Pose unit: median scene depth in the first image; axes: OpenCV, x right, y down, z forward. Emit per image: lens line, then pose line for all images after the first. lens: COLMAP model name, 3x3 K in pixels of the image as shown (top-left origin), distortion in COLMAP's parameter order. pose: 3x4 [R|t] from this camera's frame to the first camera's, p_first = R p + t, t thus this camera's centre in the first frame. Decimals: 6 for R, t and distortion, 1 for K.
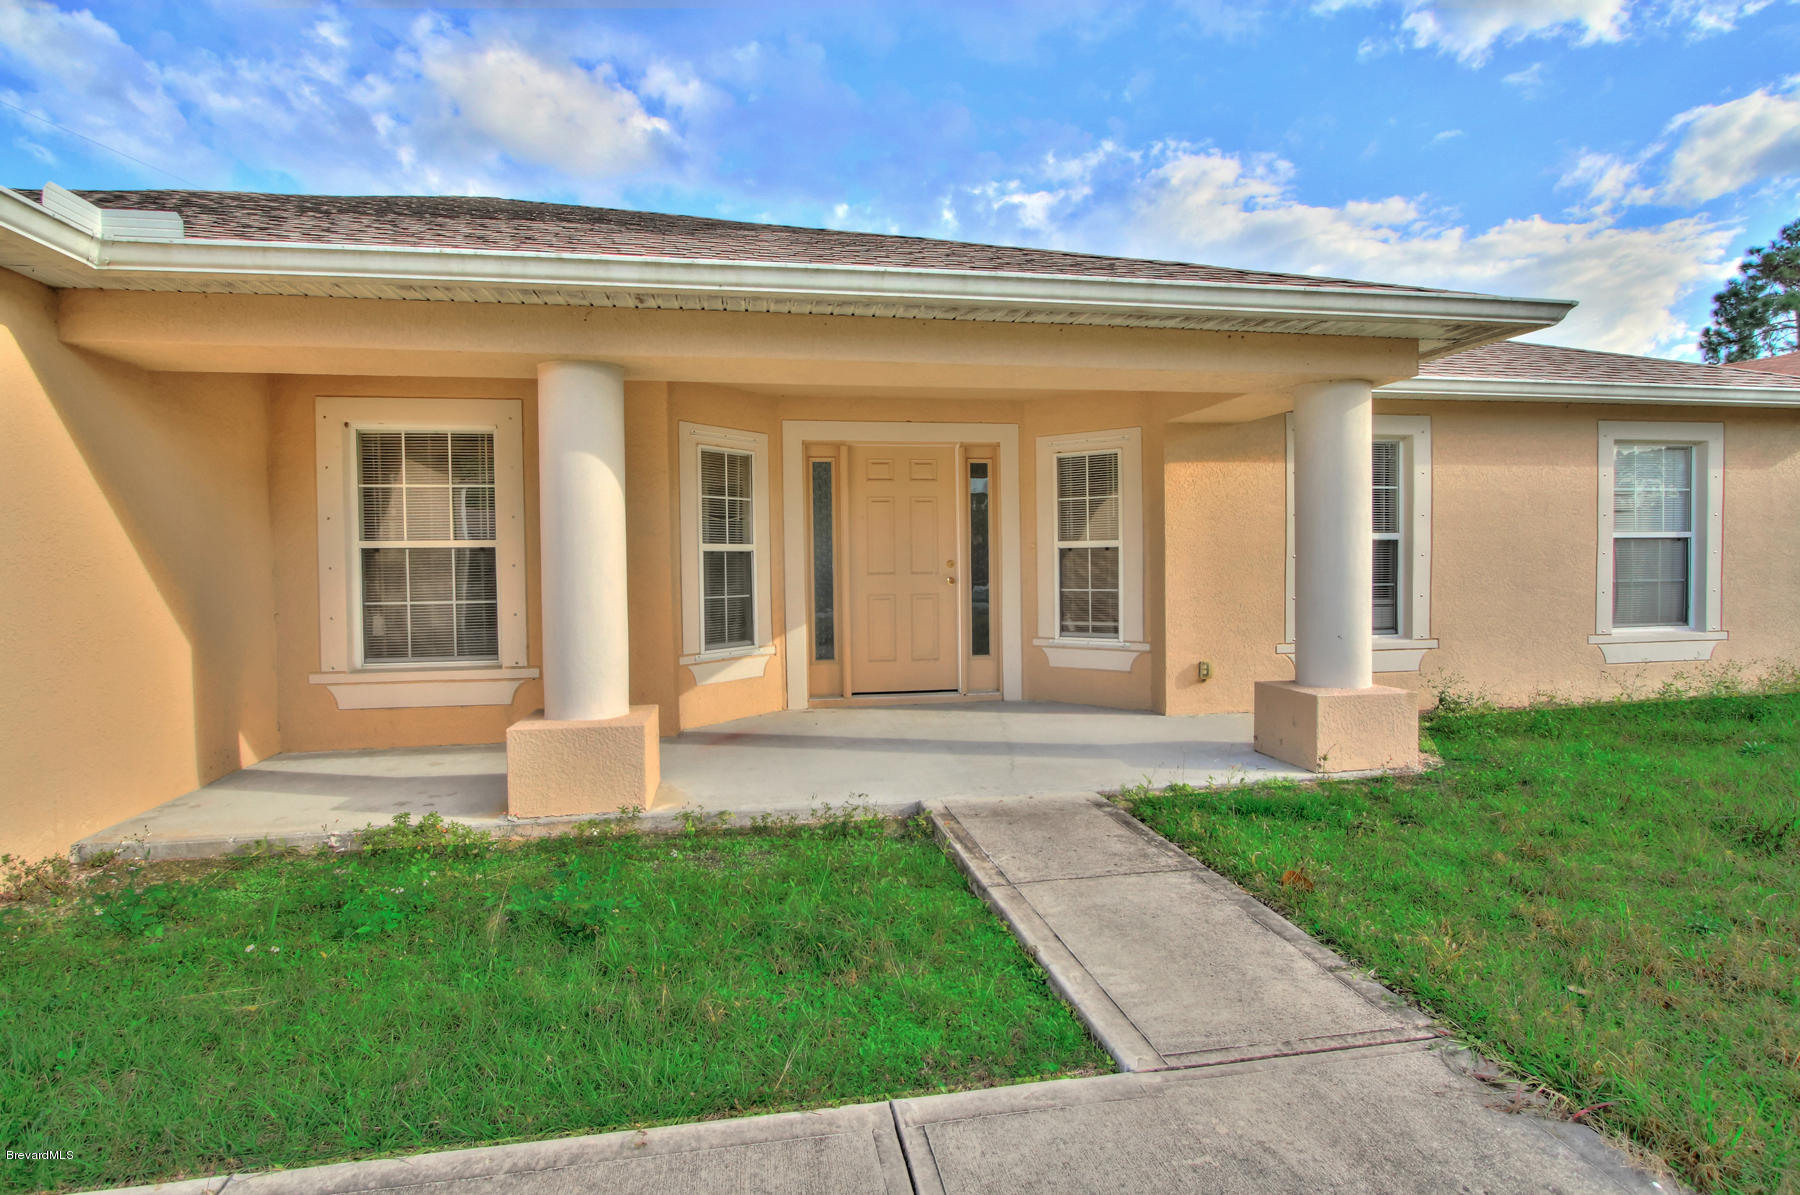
lens RADIAL K [[917.1, 0, 906.9], [0, 917.1, 591.1], [0, 0, 1]] dist [-0.018768, 0.000029]
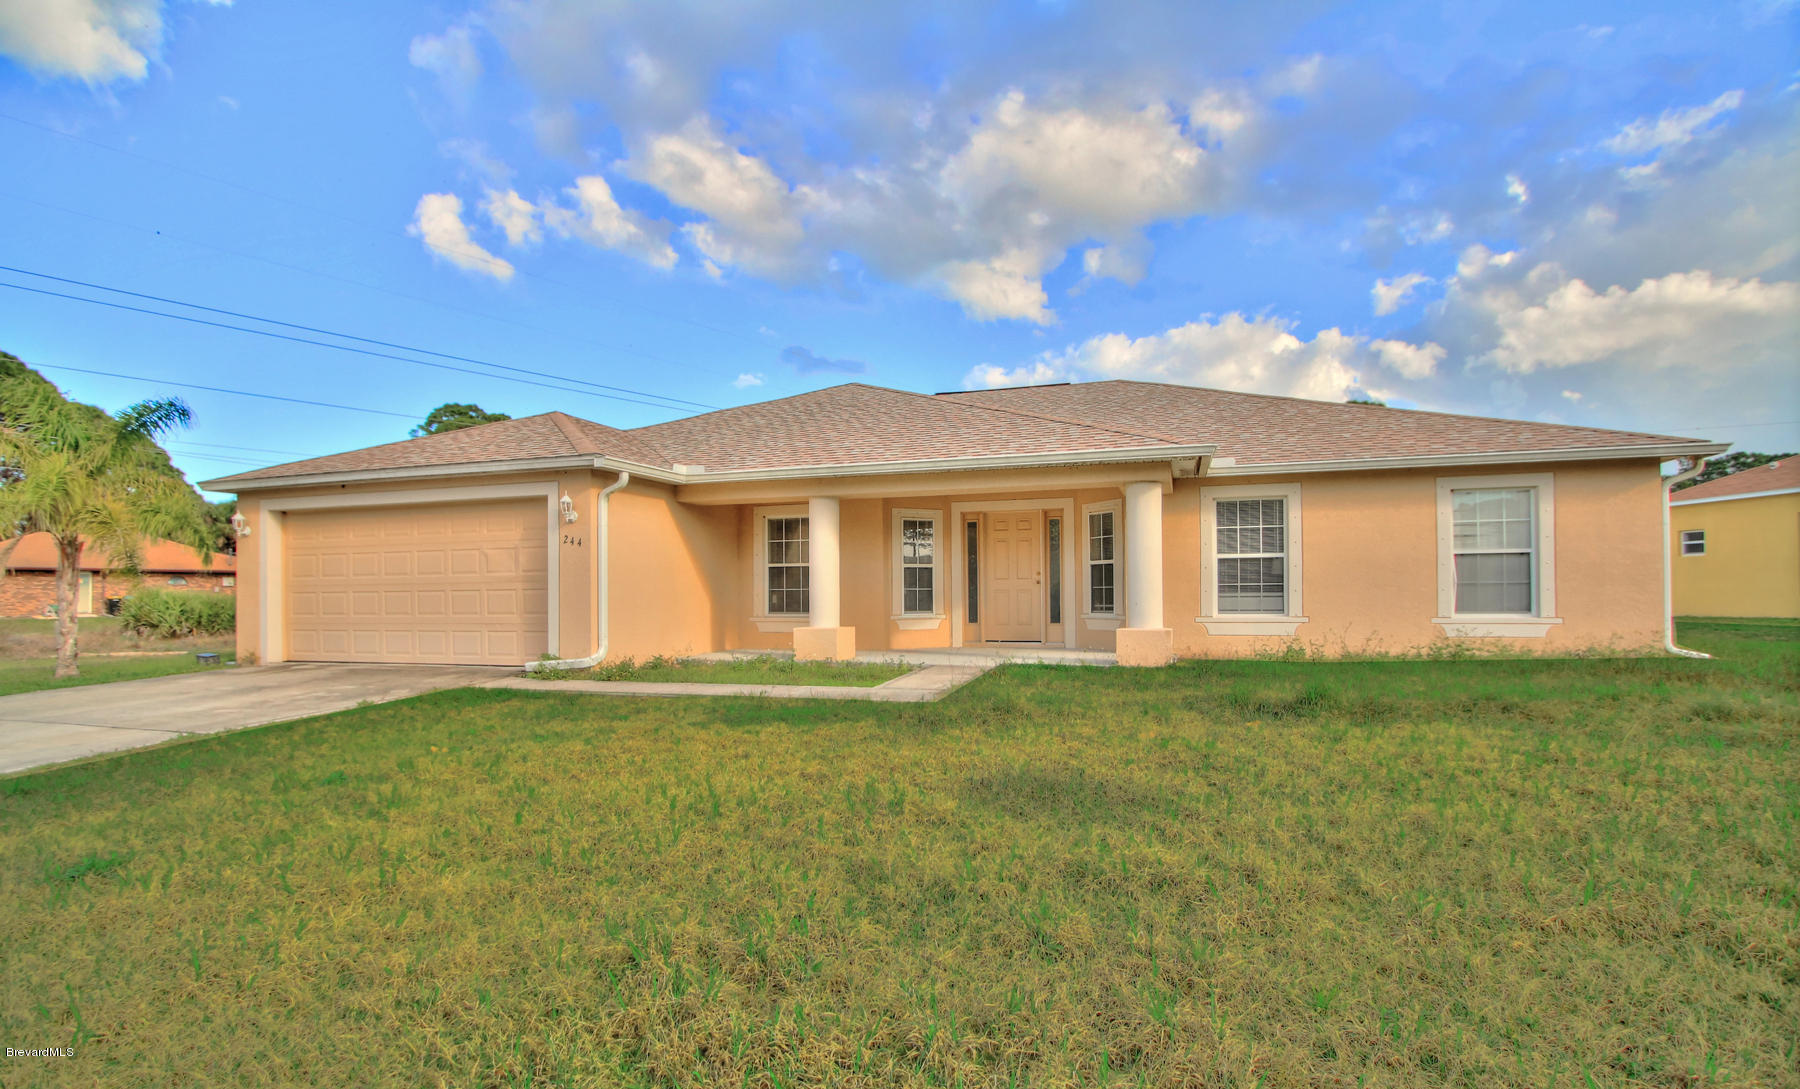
lens RADIAL K [[839.5, 0, 901.8], [0, 839.5, 578.8], [0, 0, 1]] dist [-0.019497, 0.000107]
pose [[0.883500, -0.002475, -0.468424, 0.635588], [-0.014909, 0.999331, -0.033400, 0.044642], [0.468193, 0.036493, 0.882872, -0.674772]]
